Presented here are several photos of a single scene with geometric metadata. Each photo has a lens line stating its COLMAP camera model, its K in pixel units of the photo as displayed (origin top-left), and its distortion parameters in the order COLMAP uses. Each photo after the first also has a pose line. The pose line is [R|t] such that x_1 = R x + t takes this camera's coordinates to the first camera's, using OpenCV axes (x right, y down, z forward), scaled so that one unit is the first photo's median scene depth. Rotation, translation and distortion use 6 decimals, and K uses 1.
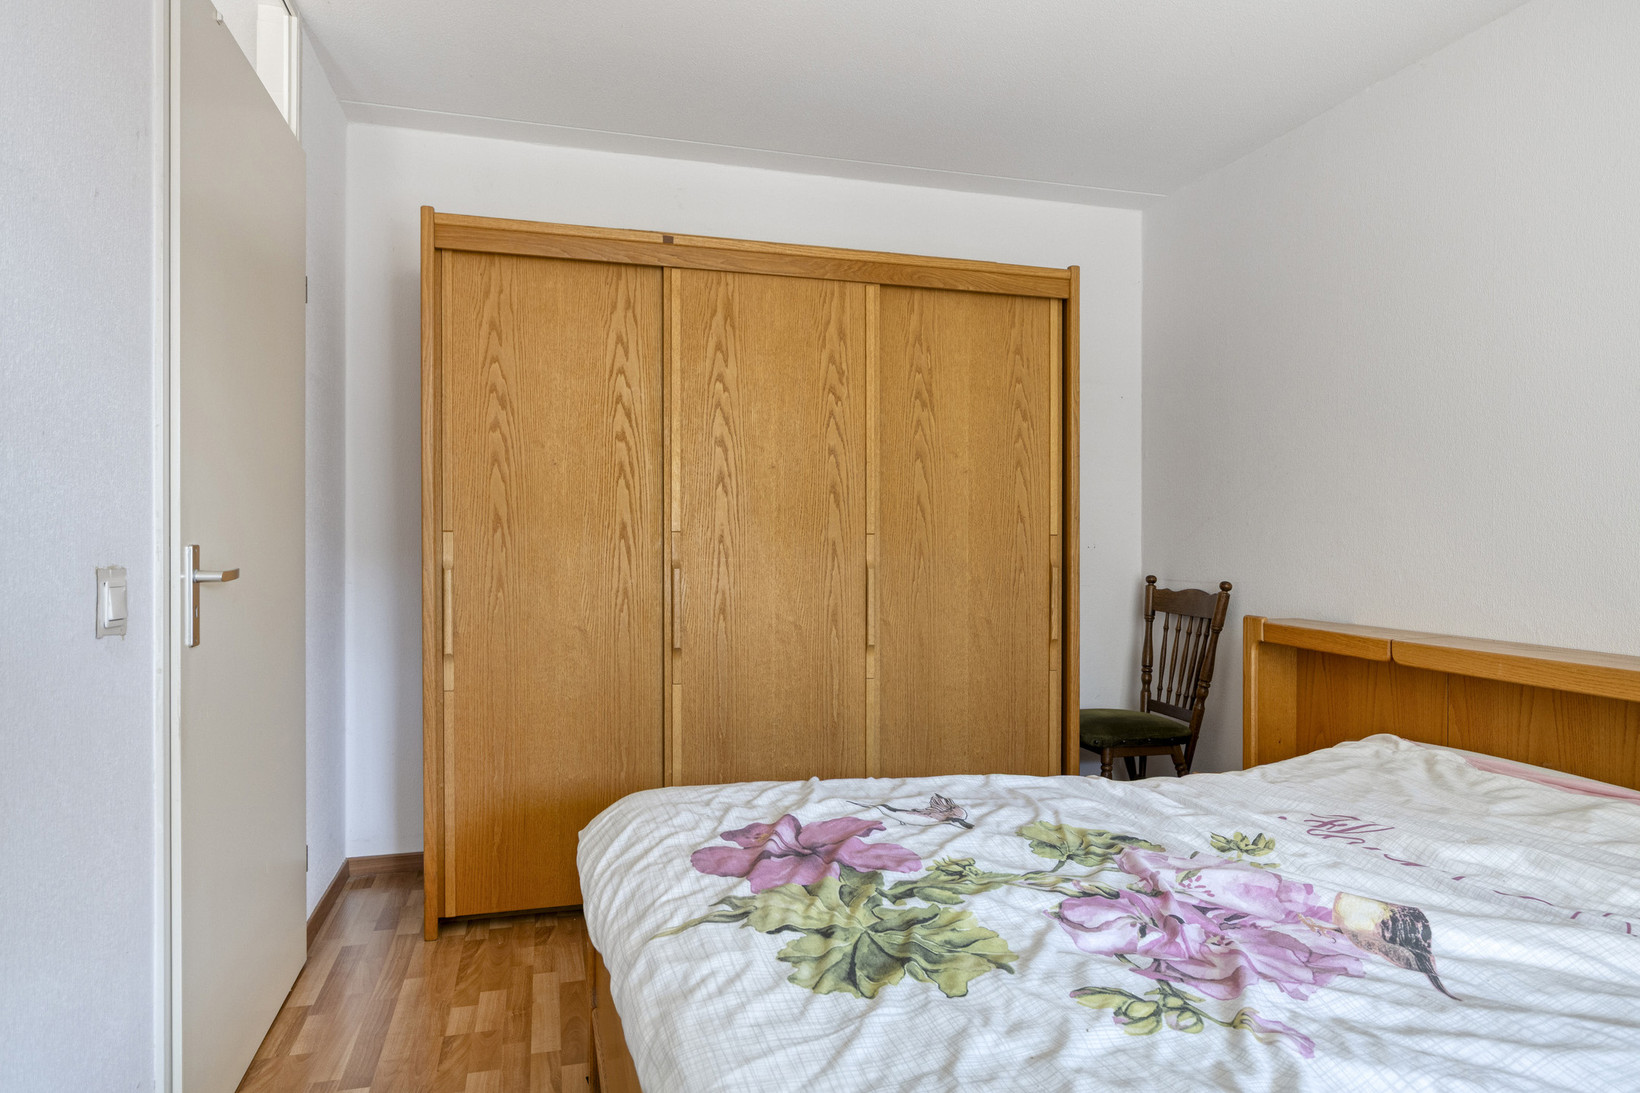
lens RADIAL K [[991.6, 0, 820.4], [0, 991.6, 540.9], [0, 0, 1]] dist [0.003606, 0.000130]
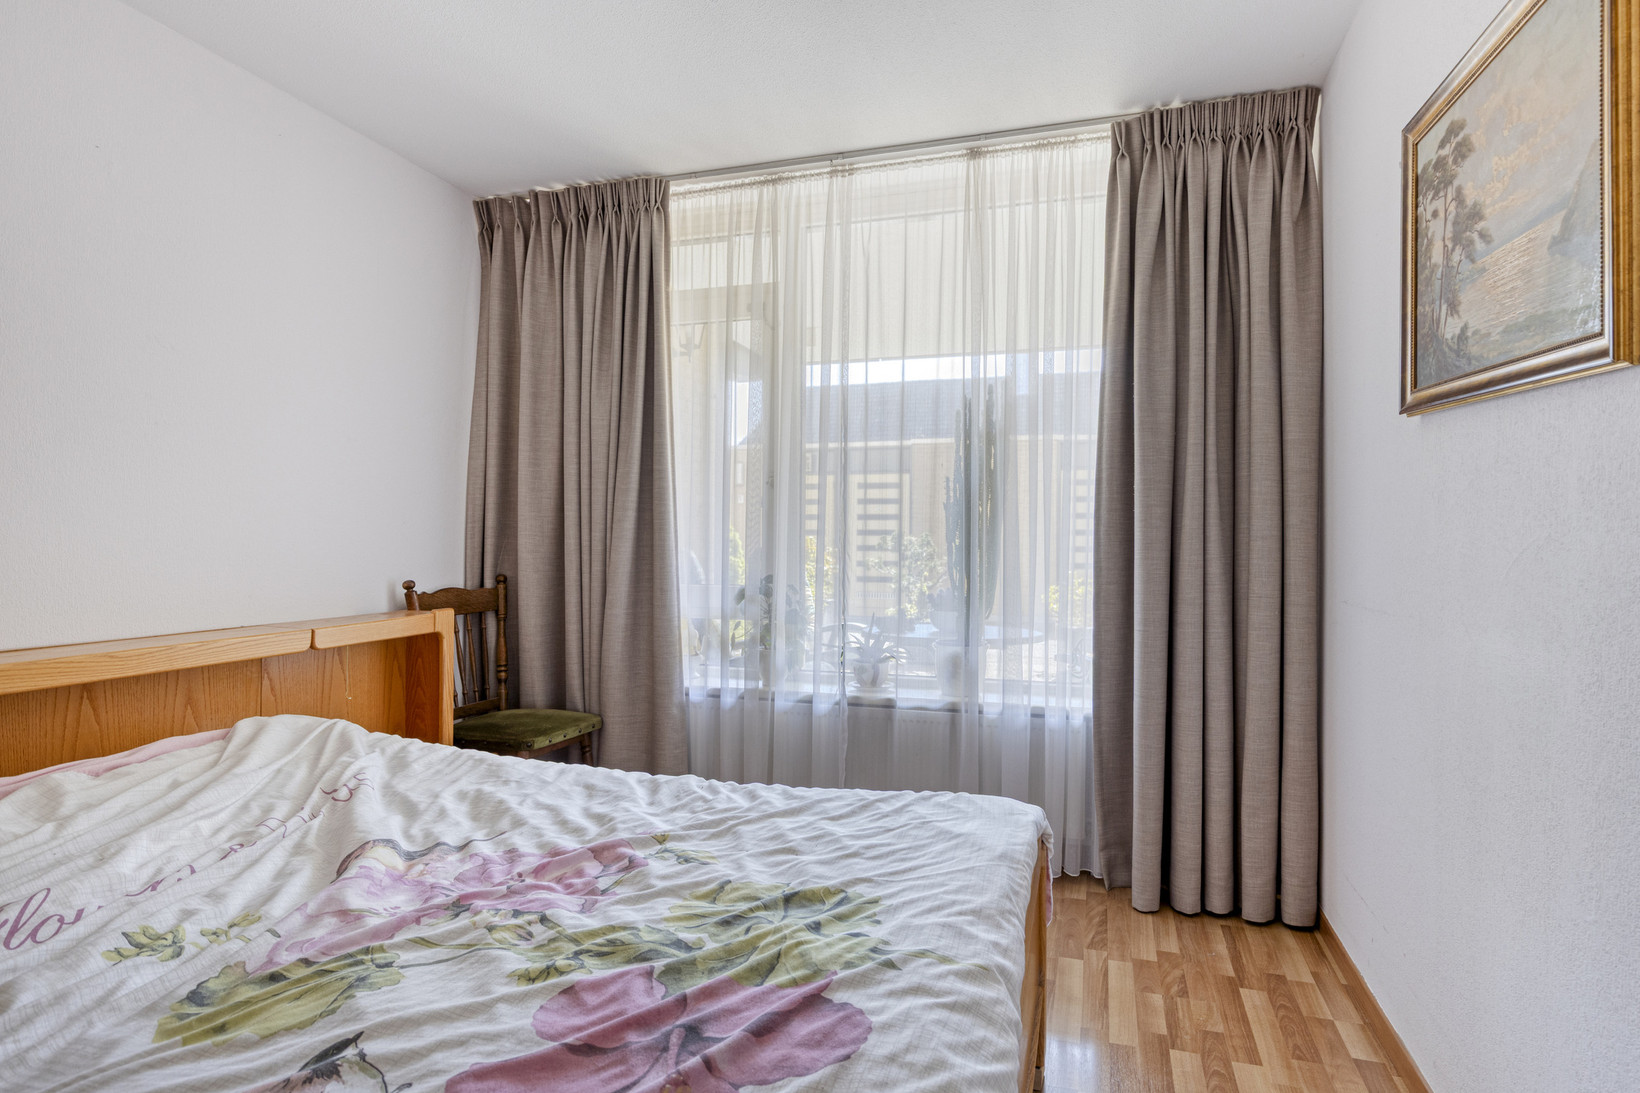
lens RADIAL K [[892.9, 0, 819.9], [0, 892.9, 537.9], [0, 0, 1]] dist [0.000618, 0.000074]
pose [[-0.839768, -0.007225, 0.542898, -0.377012], [-0.000274, 0.999917, 0.012883, -0.012539], [-0.542946, 0.010671, -0.839700, 1.338432]]
